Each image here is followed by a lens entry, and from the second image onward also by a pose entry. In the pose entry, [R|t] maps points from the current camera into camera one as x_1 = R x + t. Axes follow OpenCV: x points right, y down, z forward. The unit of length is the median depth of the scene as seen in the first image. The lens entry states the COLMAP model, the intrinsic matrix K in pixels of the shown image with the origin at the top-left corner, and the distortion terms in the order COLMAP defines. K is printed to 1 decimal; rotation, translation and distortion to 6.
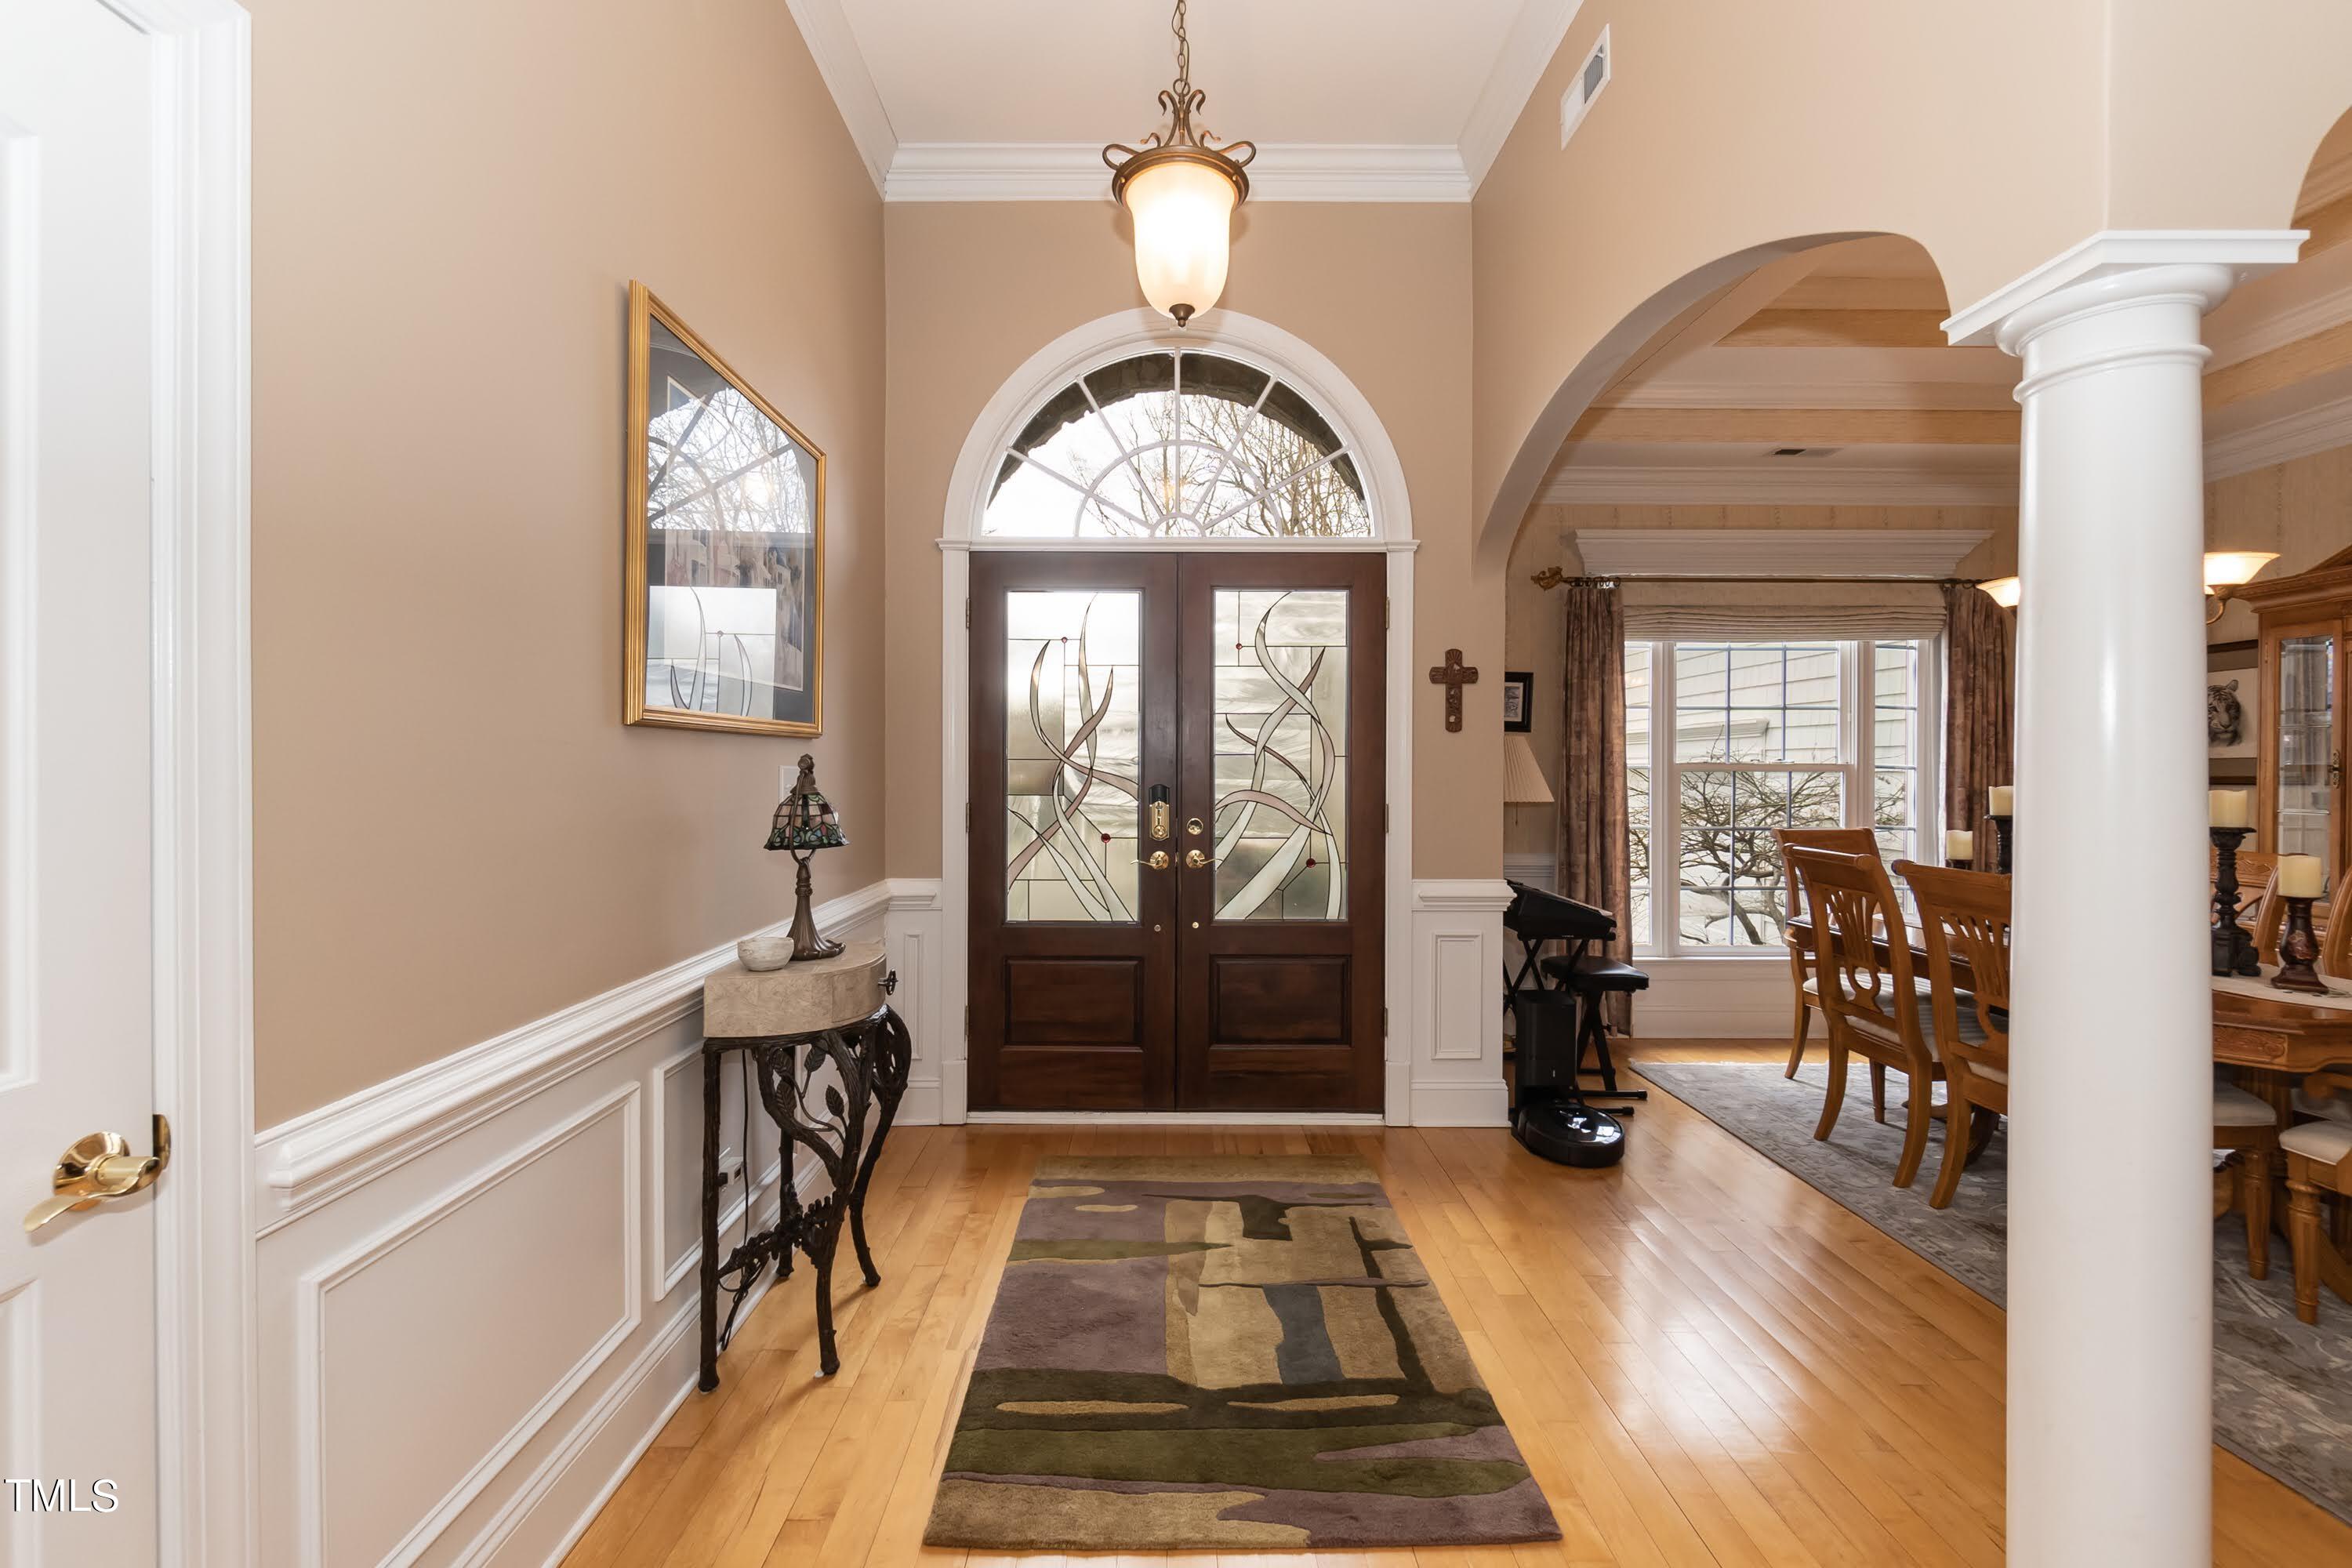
lens RADIAL K [[1005.5, 0, 1176.0], [0, 1005.5, 784.0], [0, 0, 1]] dist [-0.000212, -0.000030]
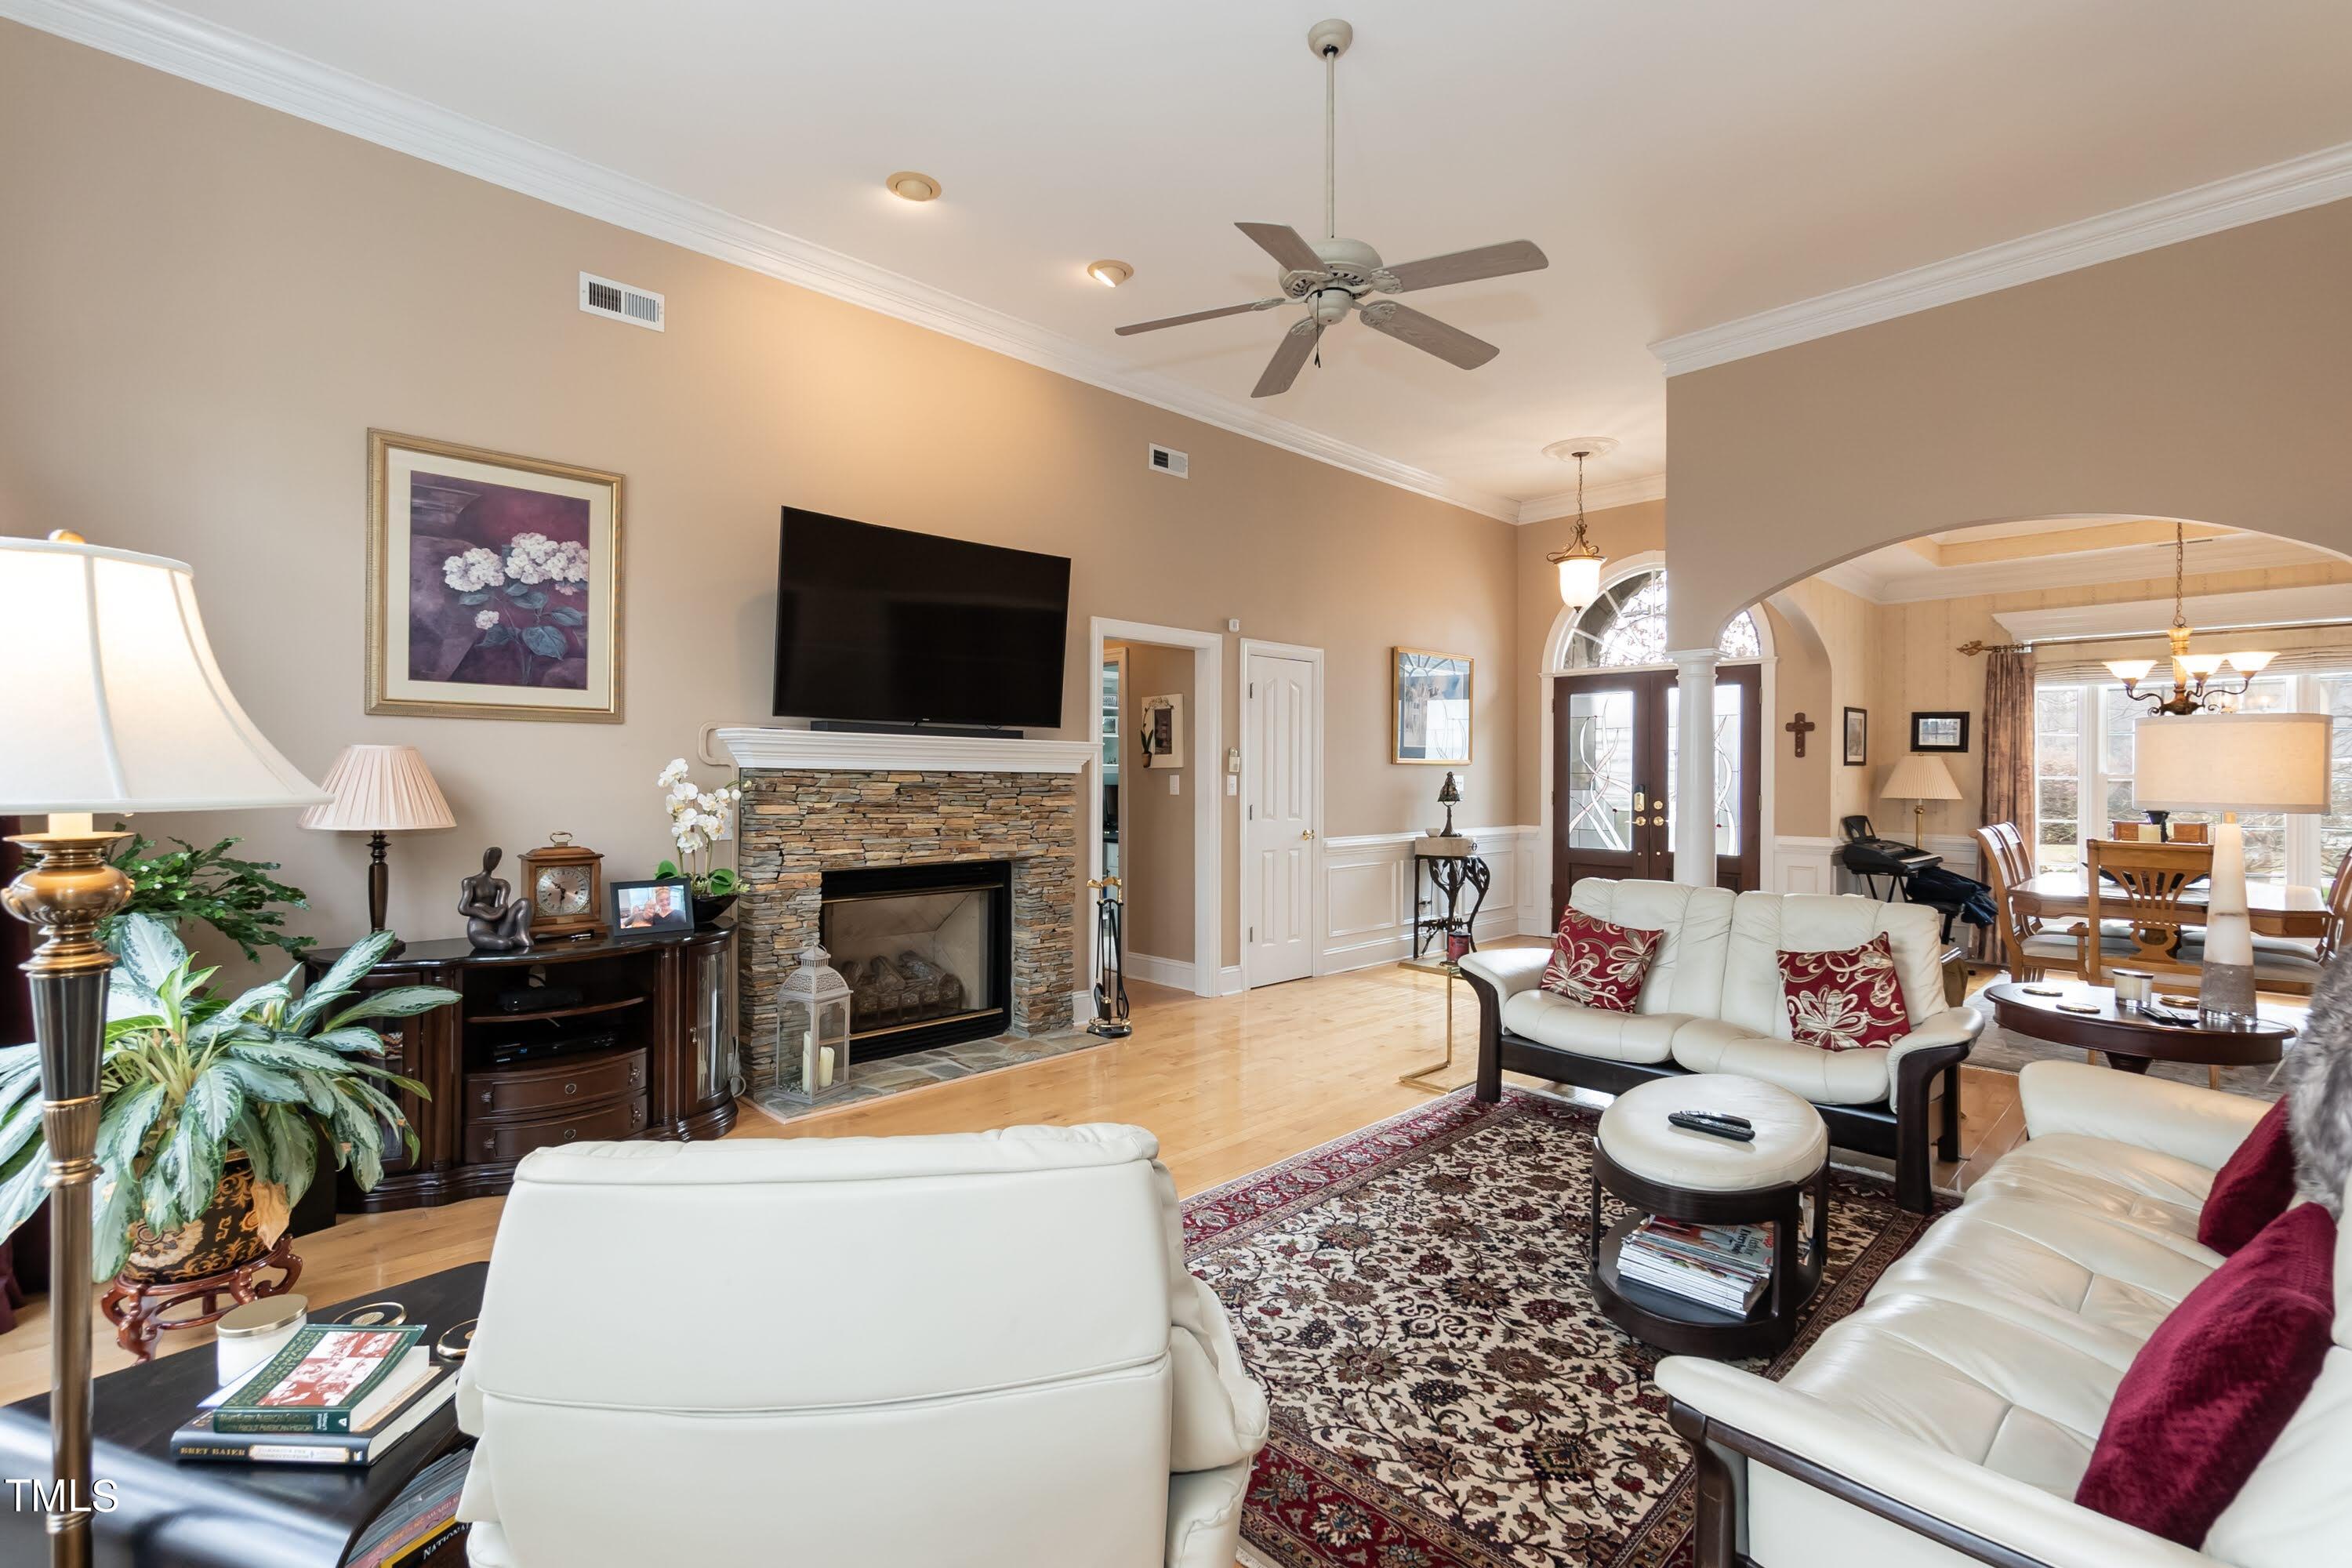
lens RADIAL K [[1054.4, 0, 1172.3], [0, 1054.4, 773.2], [0, 0, 1]] dist [-0.000716, -0.000051]
pose [[0.679683, -0.001667, -0.733504, 0.917706], [-0.013354, 0.999804, -0.014647, 0.021550], [0.733384, 0.019751, 0.679527, -1.176170]]
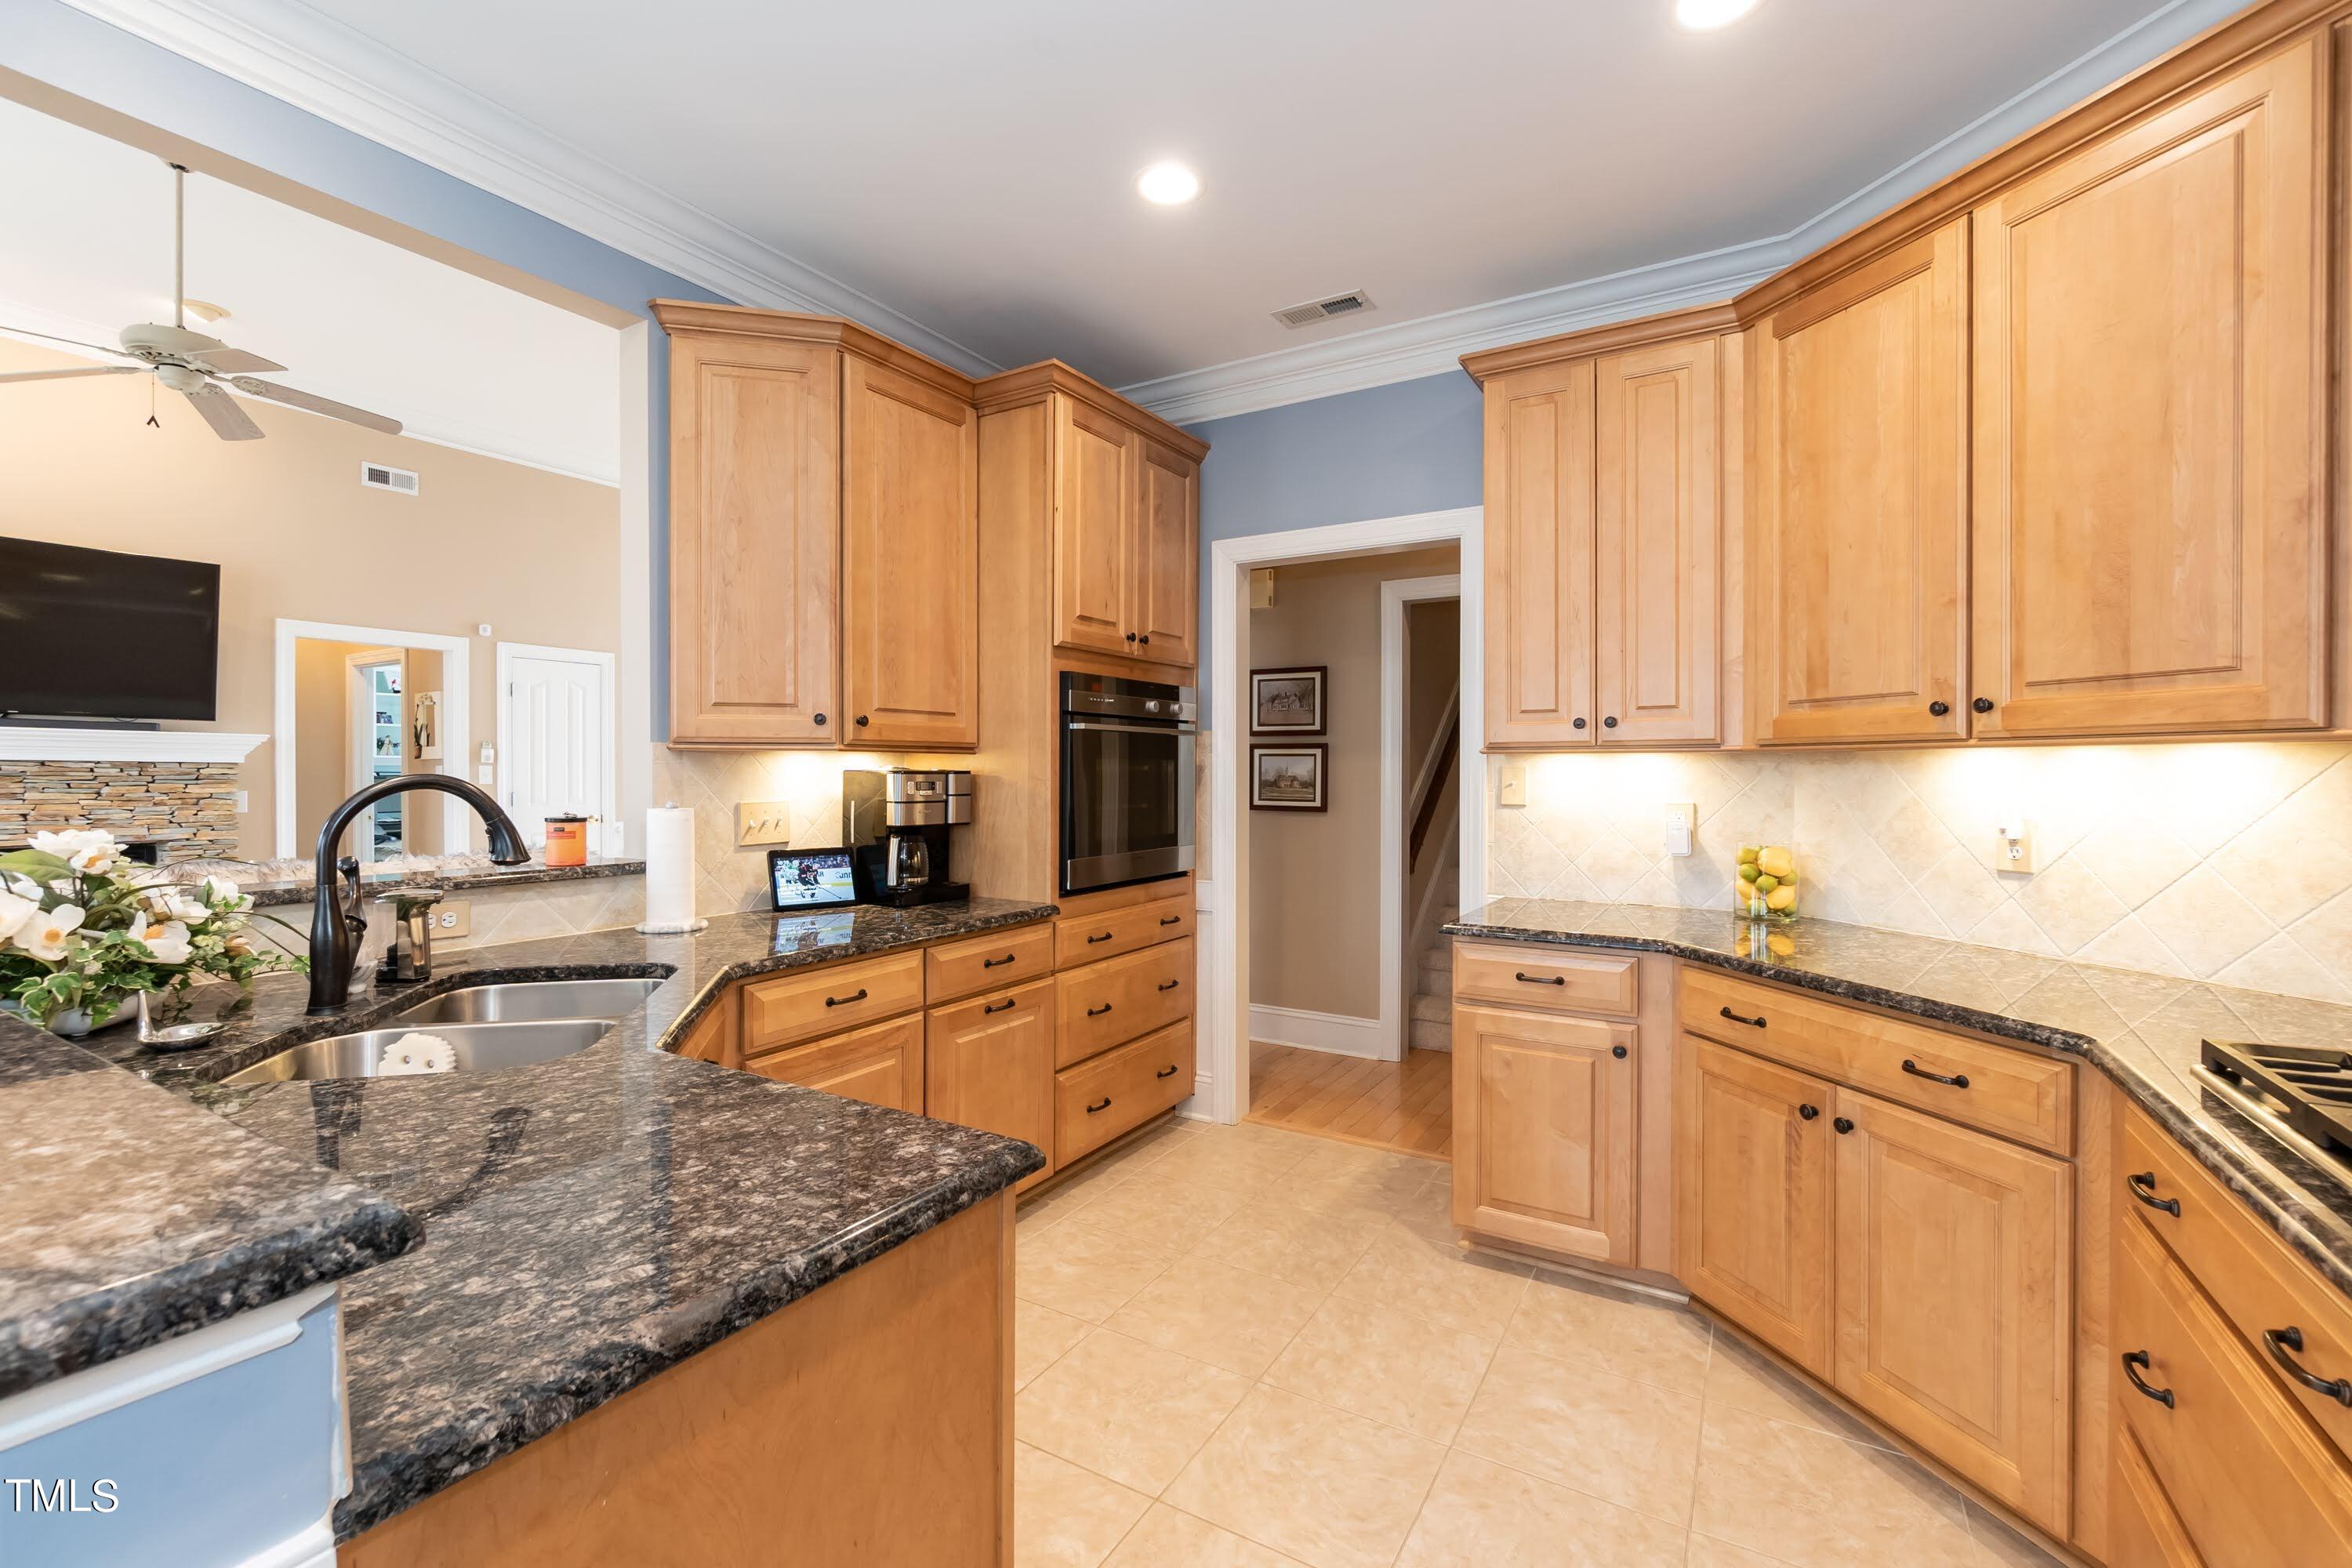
lens RADIAL K [[1010.7, 0, 1161.0], [0, 1010.7, 774.9], [0, 0, 1]] dist [-0.002287, 0.000062]
pose [[0.848264, 0.000206, -0.529574, 1.719519], [-0.007093, 0.999915, -0.010974, 0.026815], [0.529526, 0.013065, 0.848193, -0.841001]]
